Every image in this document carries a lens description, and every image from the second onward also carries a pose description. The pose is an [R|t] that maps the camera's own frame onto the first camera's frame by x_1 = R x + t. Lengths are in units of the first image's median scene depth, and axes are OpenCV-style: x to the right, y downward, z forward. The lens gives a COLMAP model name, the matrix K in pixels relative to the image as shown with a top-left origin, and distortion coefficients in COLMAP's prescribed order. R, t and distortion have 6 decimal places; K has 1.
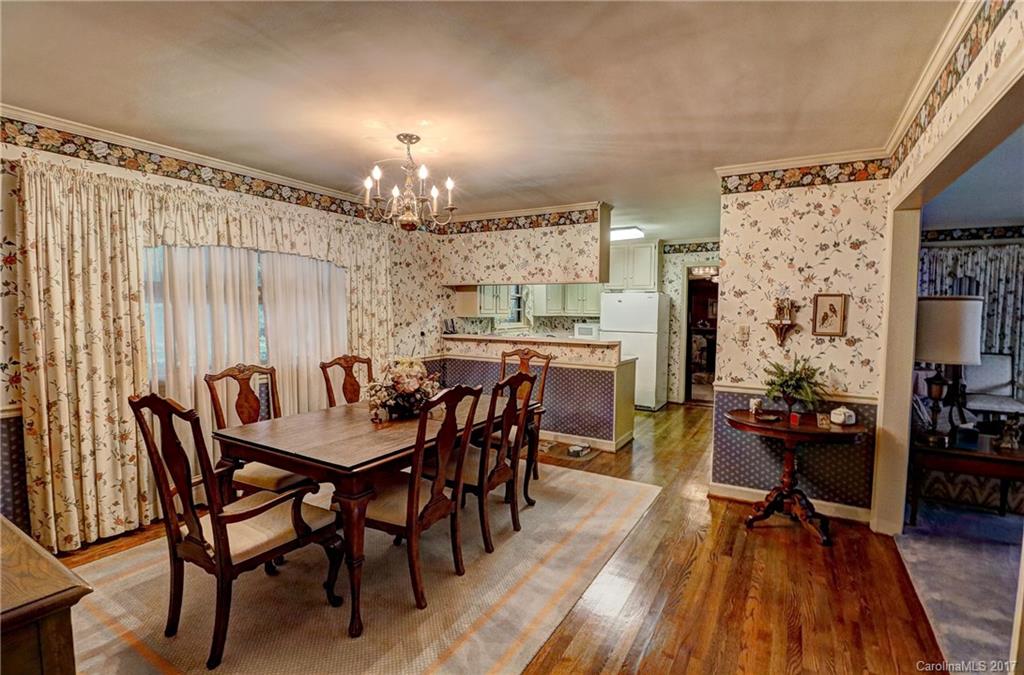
lens RADIAL K [[478.8, 0, 508.6], [0, 478.8, 340.4], [0, 0, 1]] dist [0.000465, 0.000091]
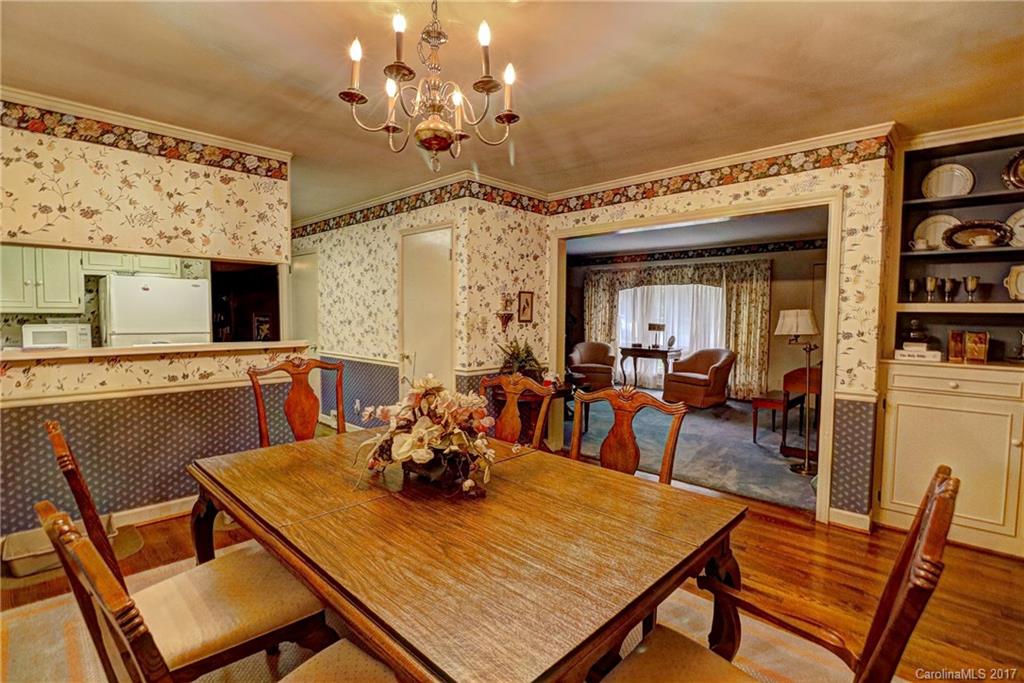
lens RADIAL K [[478.3, 0, 509.5], [0, 478.3, 339.6], [0, 0, 1]] dist [0.003866, -0.000031]
pose [[0.238164, -0.076506, 0.968207, -0.483373], [0.046944, 0.996634, 0.067205, -0.038753], [-0.970090, 0.029445, 0.240954, 0.519617]]
